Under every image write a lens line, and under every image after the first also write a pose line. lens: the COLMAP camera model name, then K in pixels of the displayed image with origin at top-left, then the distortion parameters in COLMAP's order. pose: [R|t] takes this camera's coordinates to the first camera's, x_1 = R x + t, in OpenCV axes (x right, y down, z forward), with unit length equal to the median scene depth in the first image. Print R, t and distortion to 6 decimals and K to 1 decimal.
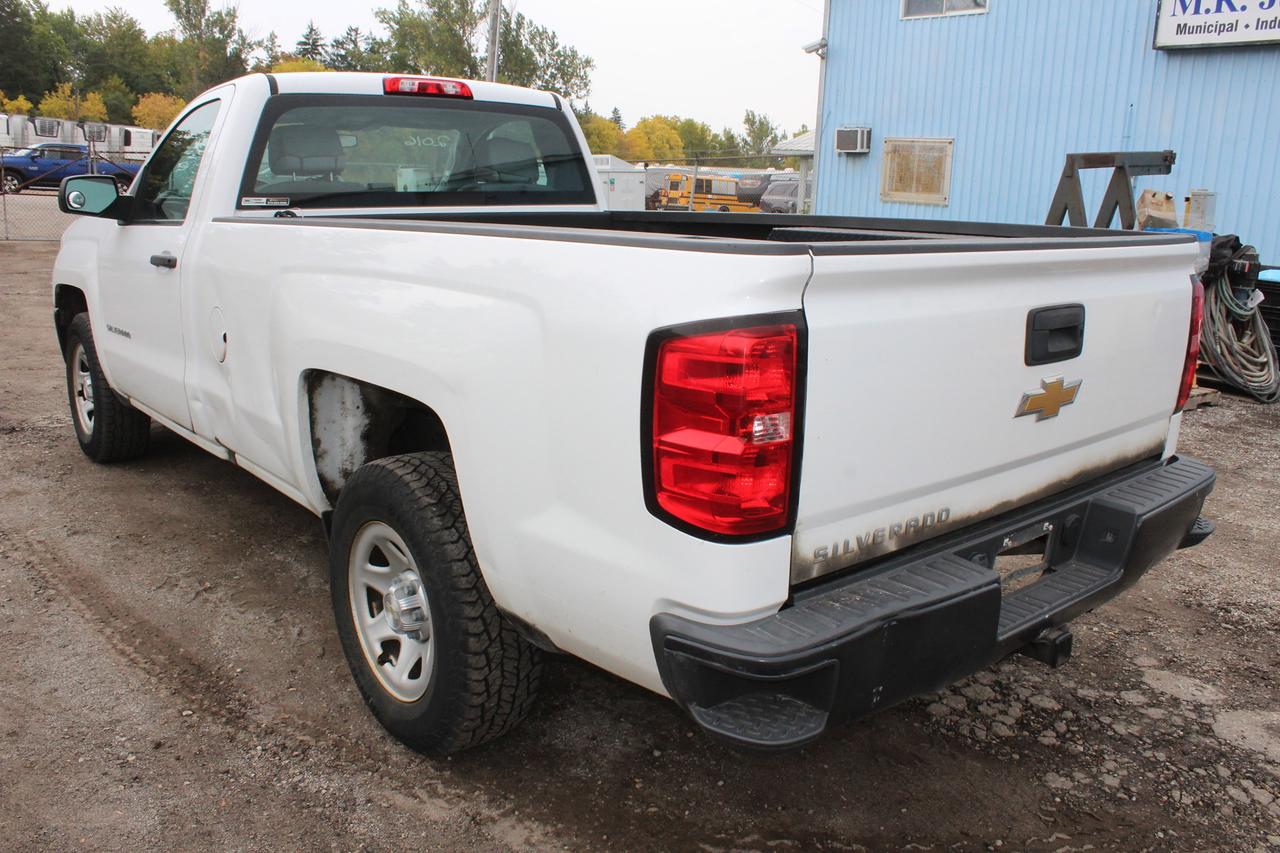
lens RADIAL K [[1050.4, 0, 640.0], [0, 1050.4, 426.5], [0, 0, 1]] dist [-0.167732, 0.144199]
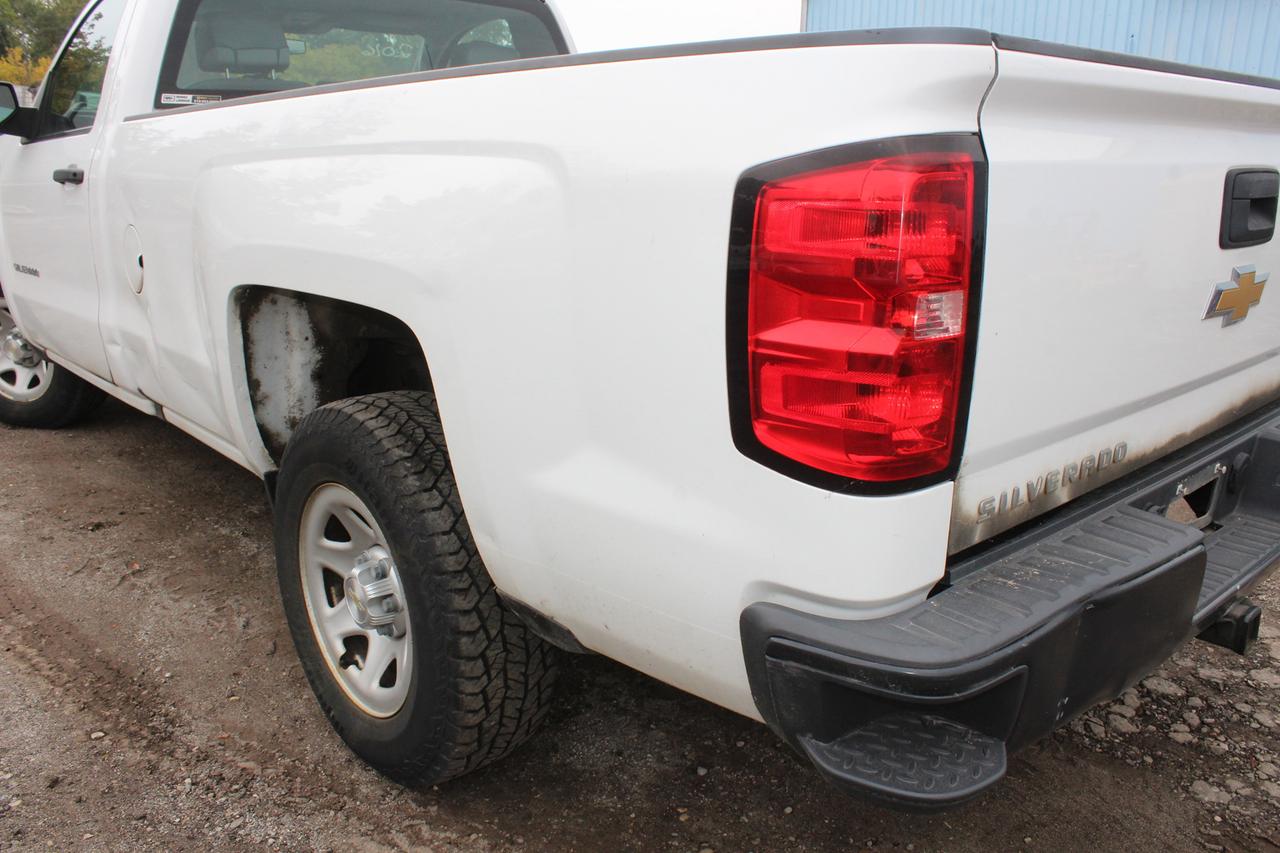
lens RADIAL K [[1059.7, 0, 633.1], [0, 1059.7, 406.5], [0, 0, 1]] dist [-0.148244, 0.121543]
pose [[0.999590, -0.022166, 0.018133, -0.044873], [0.021845, 0.999604, 0.017715, 0.025972], [-0.018518, -0.017312, 0.999679, 0.224169]]
